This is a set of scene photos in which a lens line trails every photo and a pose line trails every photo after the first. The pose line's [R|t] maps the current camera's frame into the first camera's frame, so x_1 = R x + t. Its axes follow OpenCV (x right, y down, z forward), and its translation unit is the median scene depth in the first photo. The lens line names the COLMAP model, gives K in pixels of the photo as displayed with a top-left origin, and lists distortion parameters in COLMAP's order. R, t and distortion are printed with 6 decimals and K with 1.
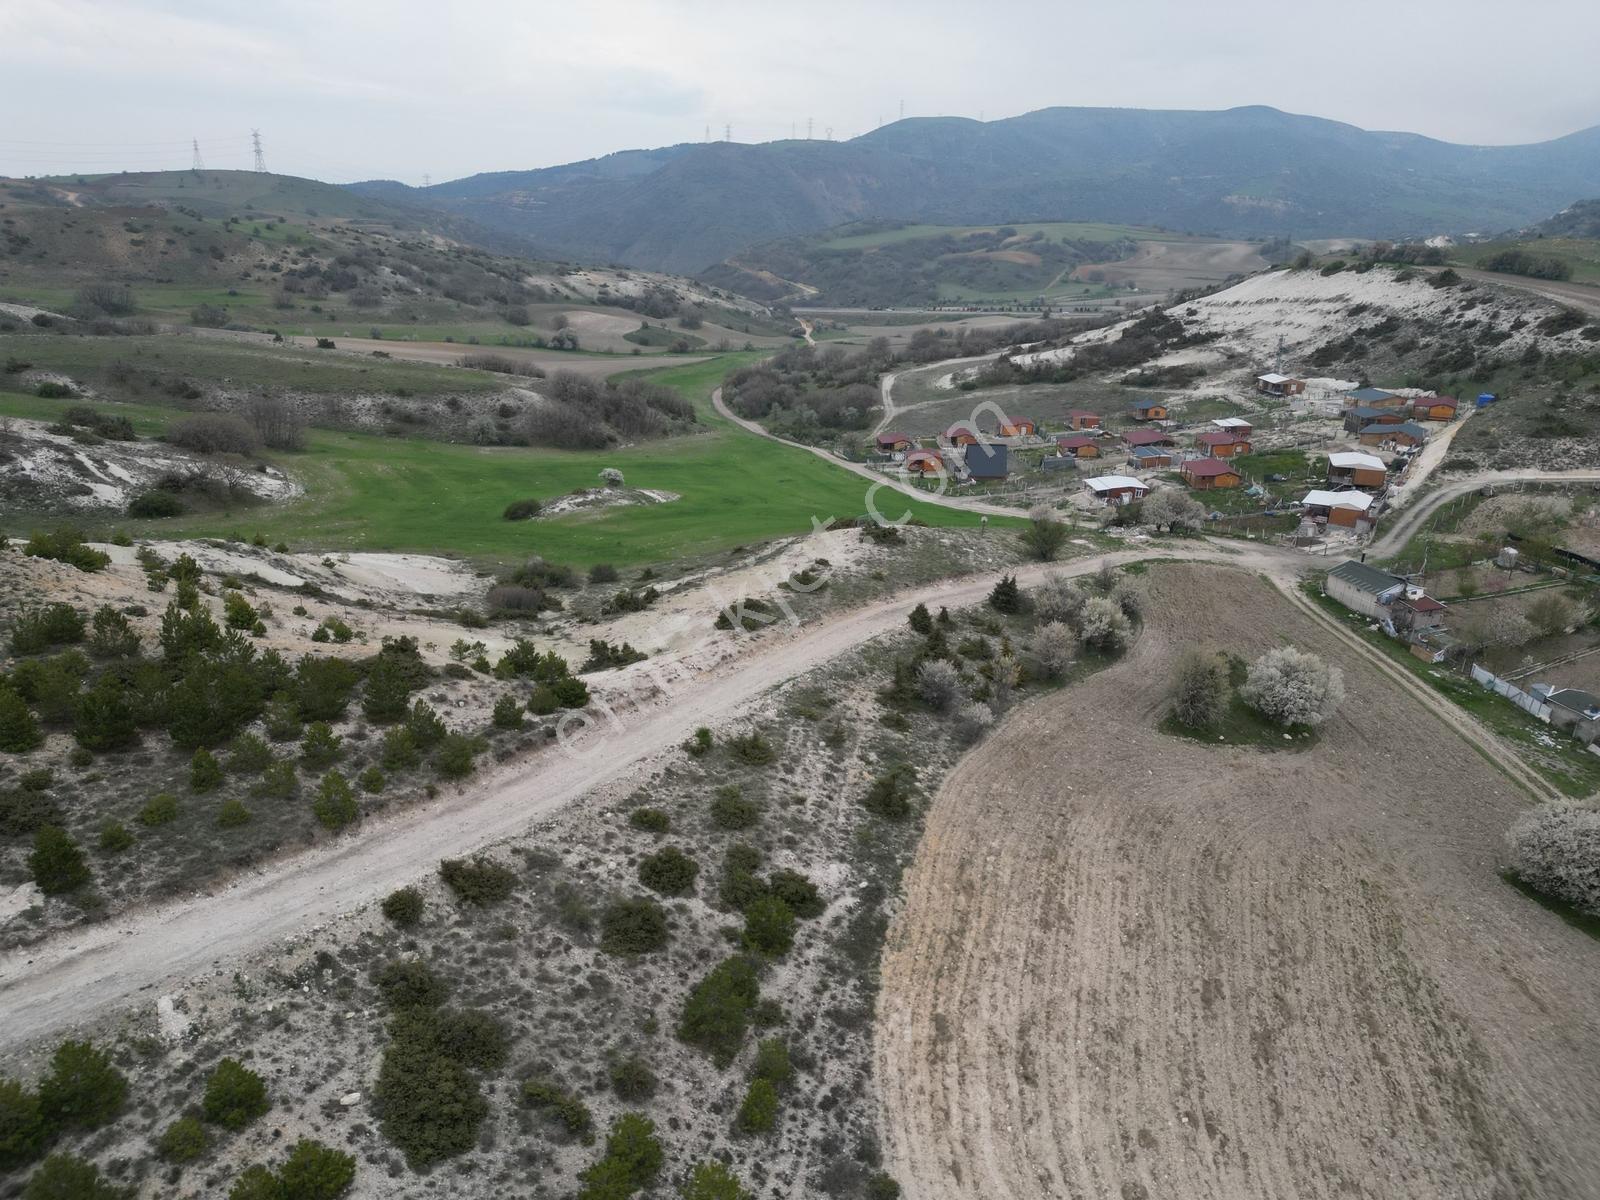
lens RADIAL K [[1118.7, 0, 801.1], [0, 1118.7, 601.5], [0, 0, 1]] dist [0.065499, -0.061119]
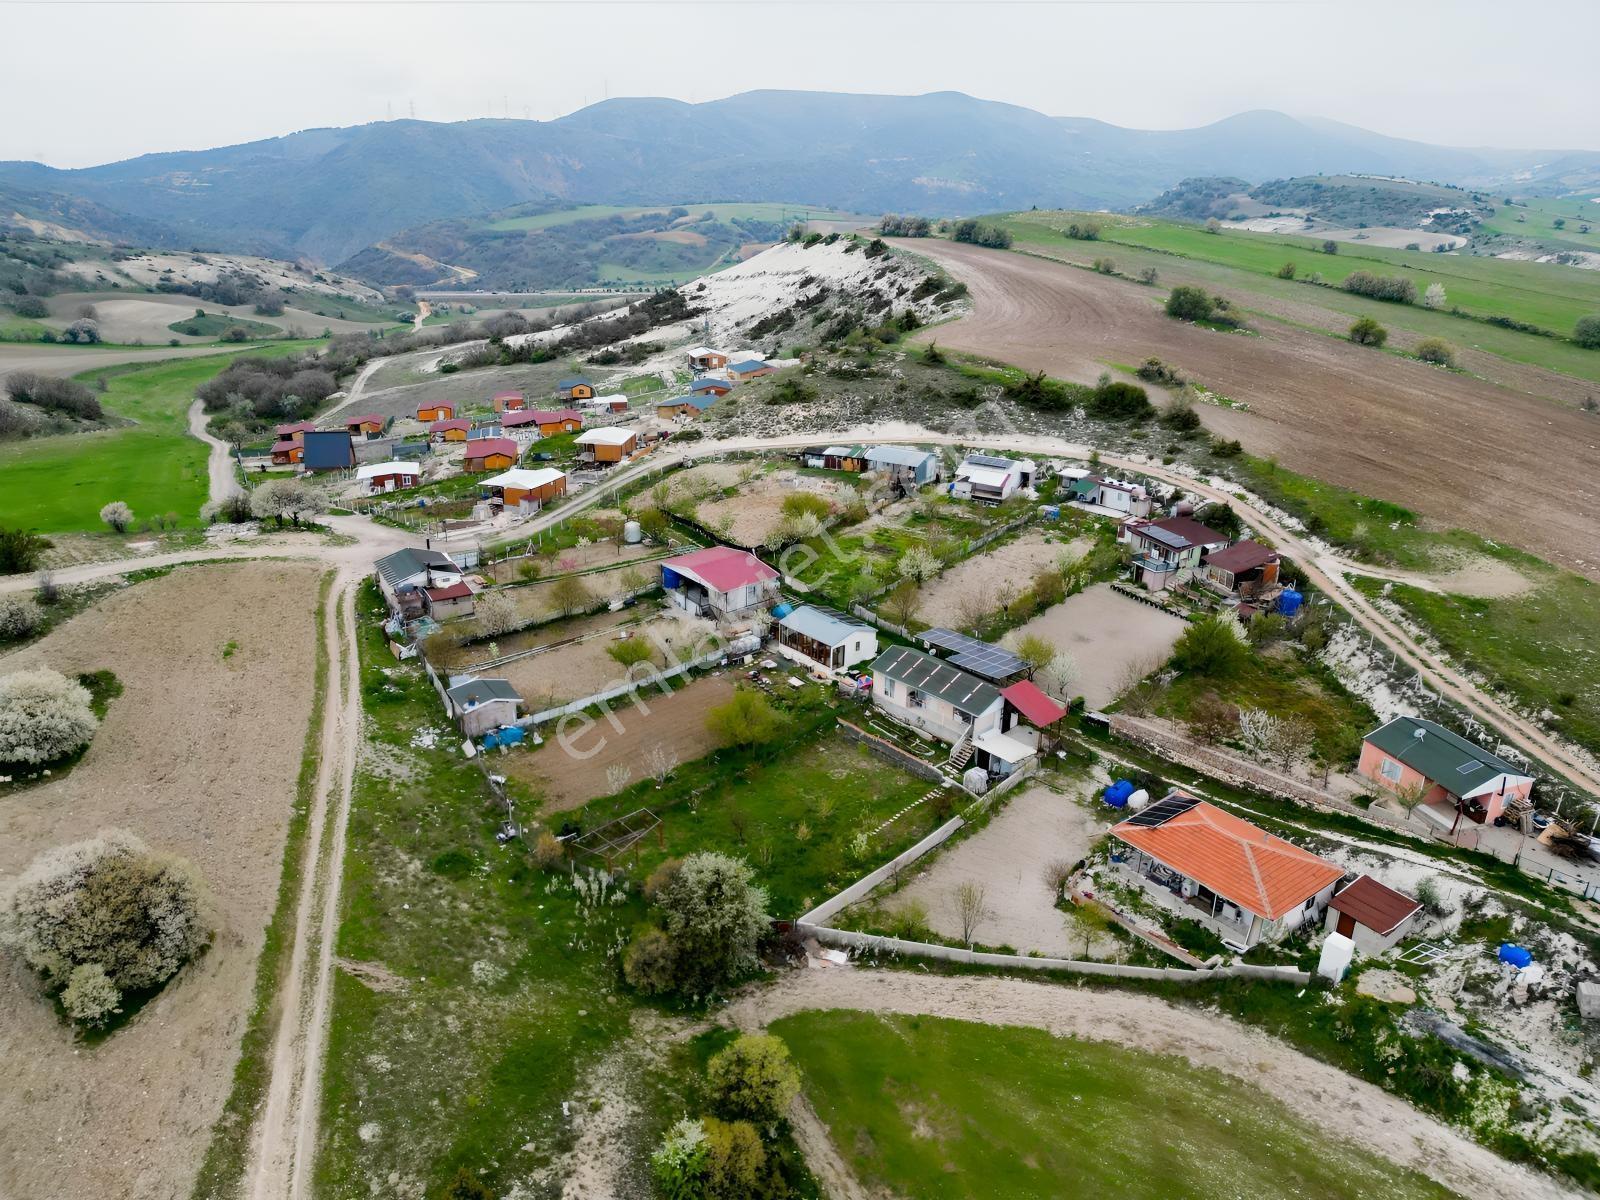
lens RADIAL K [[1118.7, 0, 798.4], [0, 1118.7, 597.0], [0, 0, 1]] dist [0.065499, -0.061119]
pose [[0.977379, -0.078674, 0.196319, 0.142407], [0.076762, 0.996899, 0.017342, 0.002661], [-0.197074, -0.001880, 0.980387, 0.010617]]
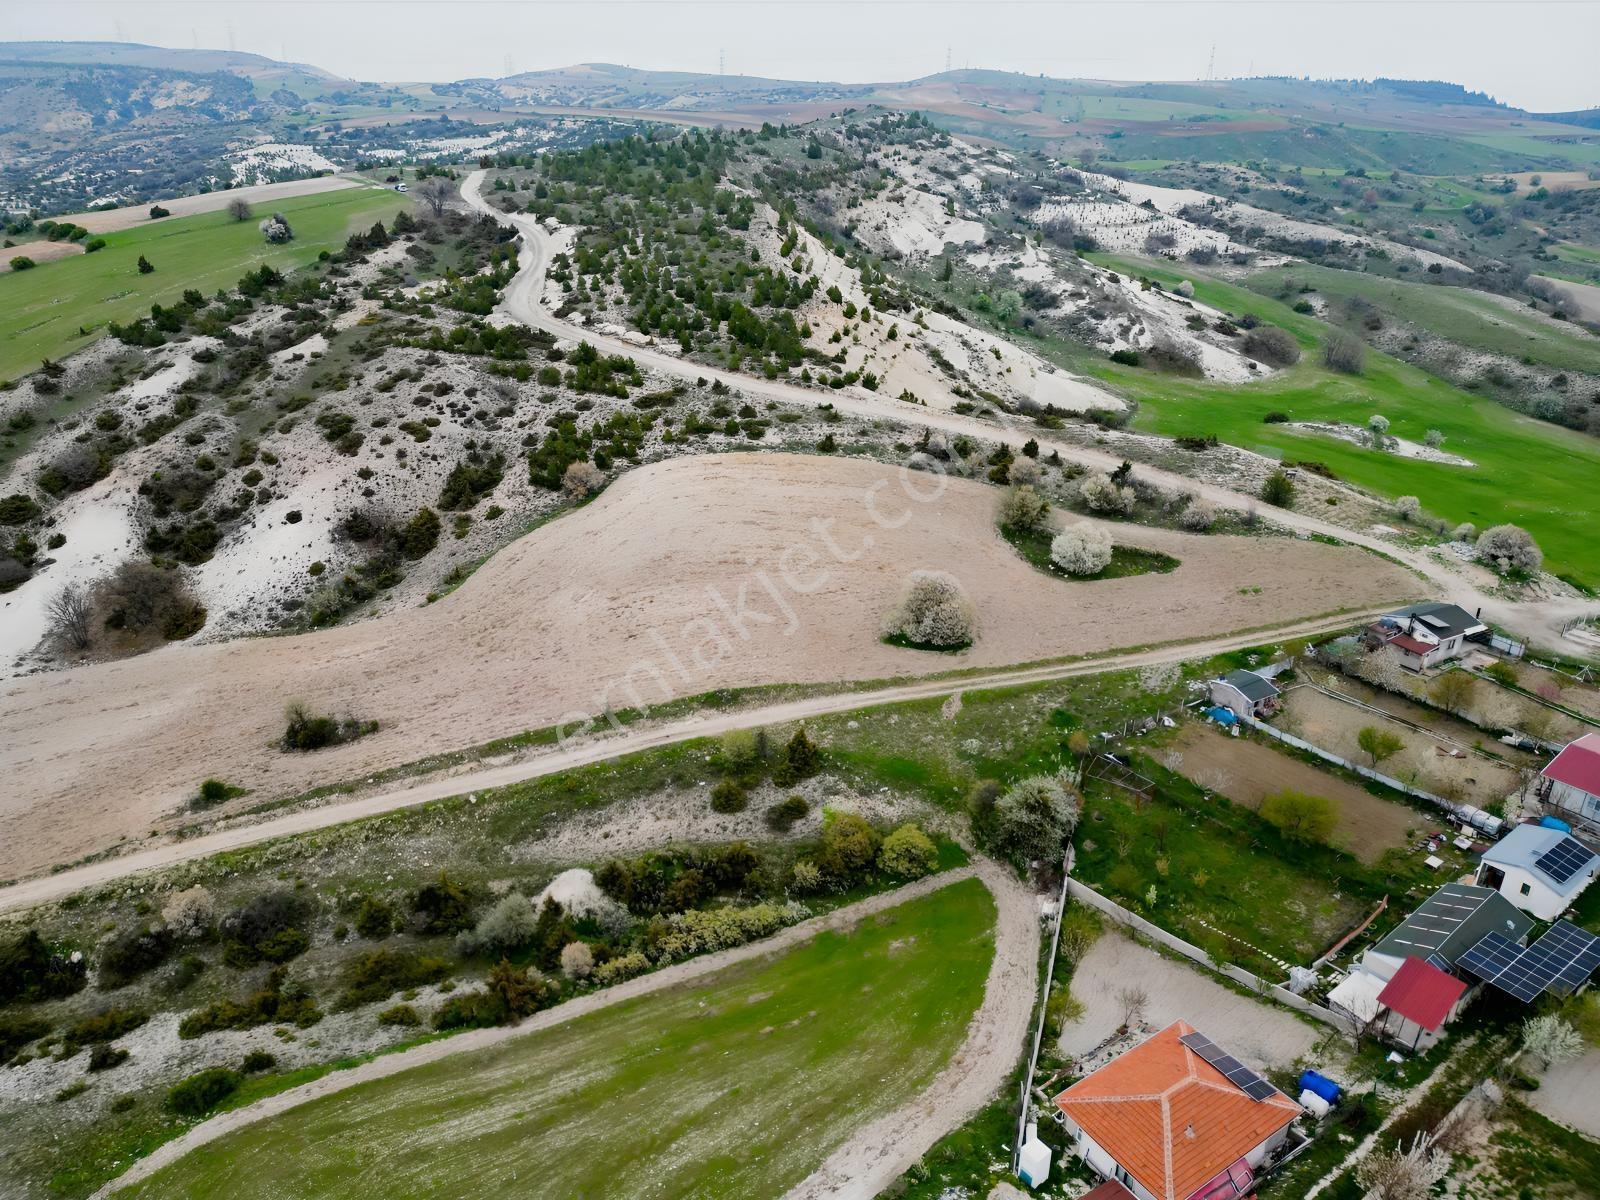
lens RADIAL K [[1118.7, 0, 797.4], [0, 1118.7, 601.5], [0, 0, 1]] dist [0.065499, -0.061119]
pose [[0.142955, 0.388748, -0.910186, 0.305078], [-0.357707, 0.877761, 0.318717, -0.035156], [0.922827, 0.280018, 0.264538, 0.046673]]
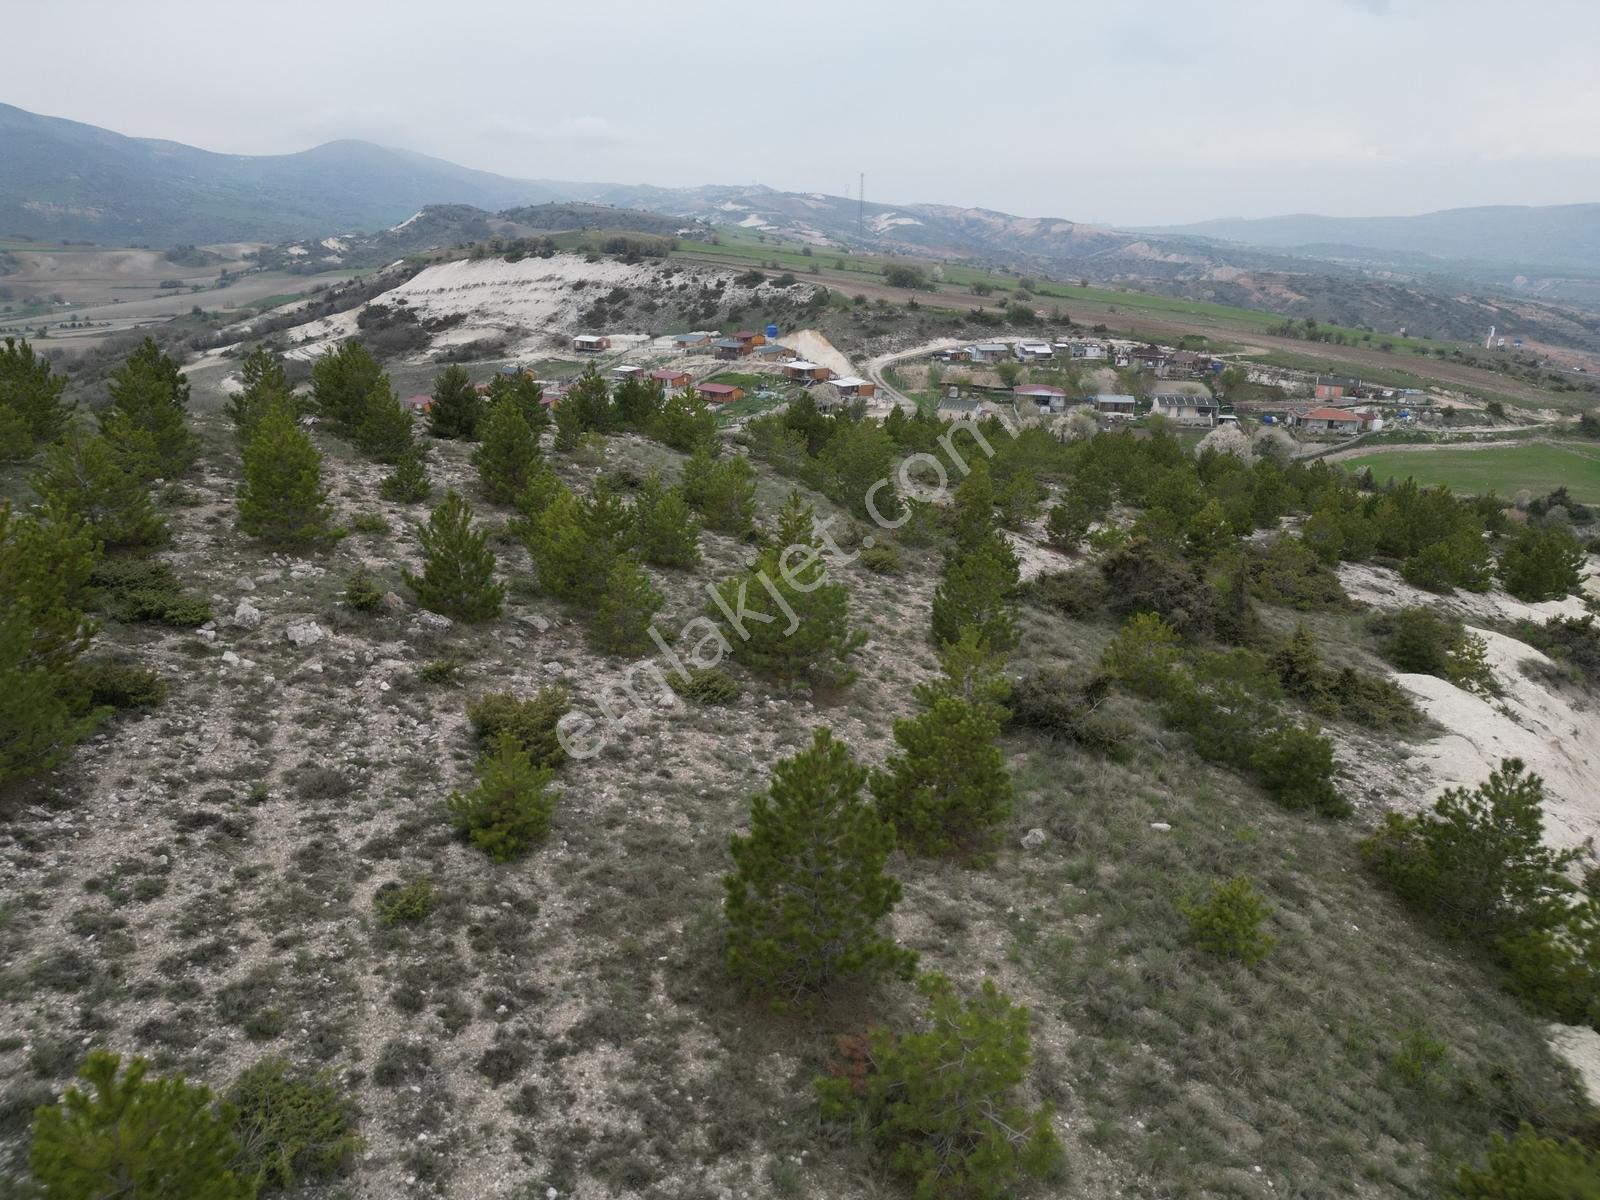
lens RADIAL K [[1118.7, 0, 797.5], [0, 1118.7, 603.6], [0, 0, 1]] dist [0.065499, -0.061119]
pose [[0.572487, -0.283705, 0.769266, -0.248150], [0.287130, 0.948187, 0.136010, -0.008396], [-0.767994, 0.143015, 0.624285, 0.030864]]
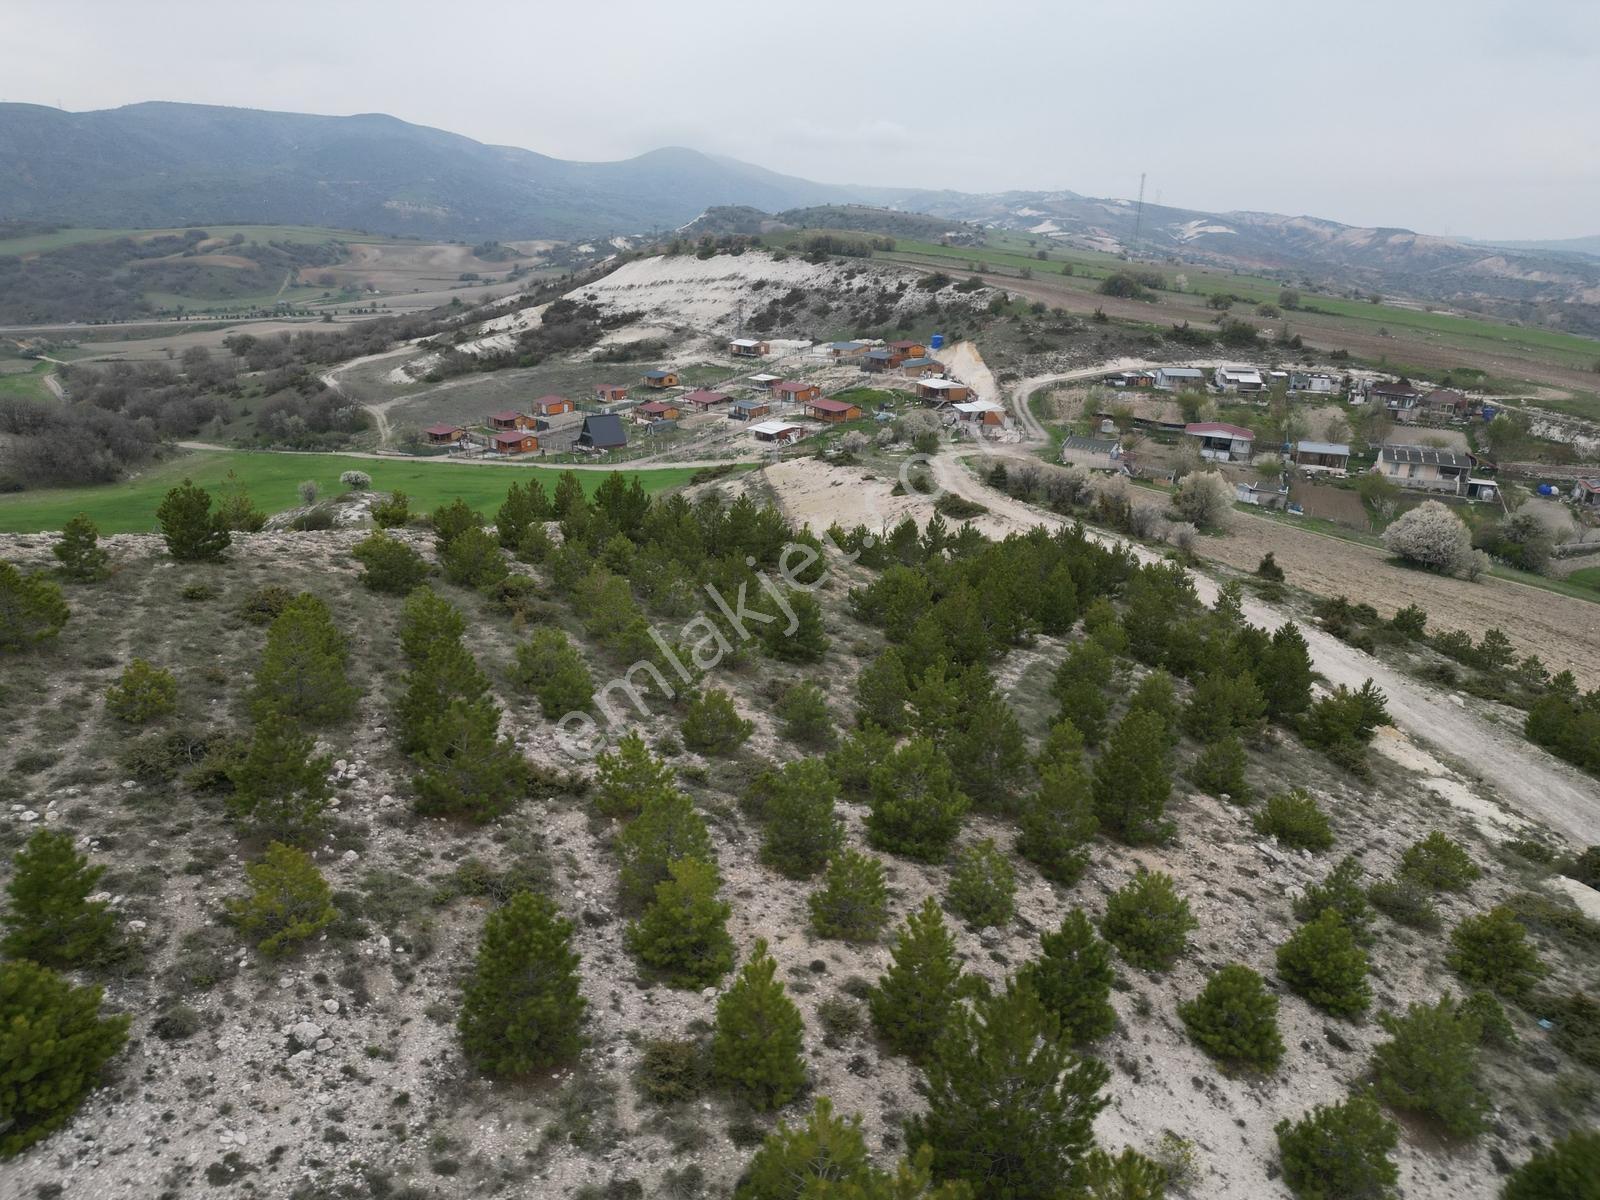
lens RADIAL K [[1118.7, 0, 798.7], [0, 1118.7, 601.6], [0, 0, 1]] dist [0.065499, -0.061119]
pose [[0.762635, -0.213268, 0.610659, -0.150628], [0.217083, 0.973715, 0.068954, -0.001311], [-0.609313, 0.079977, 0.788886, 0.031478]]
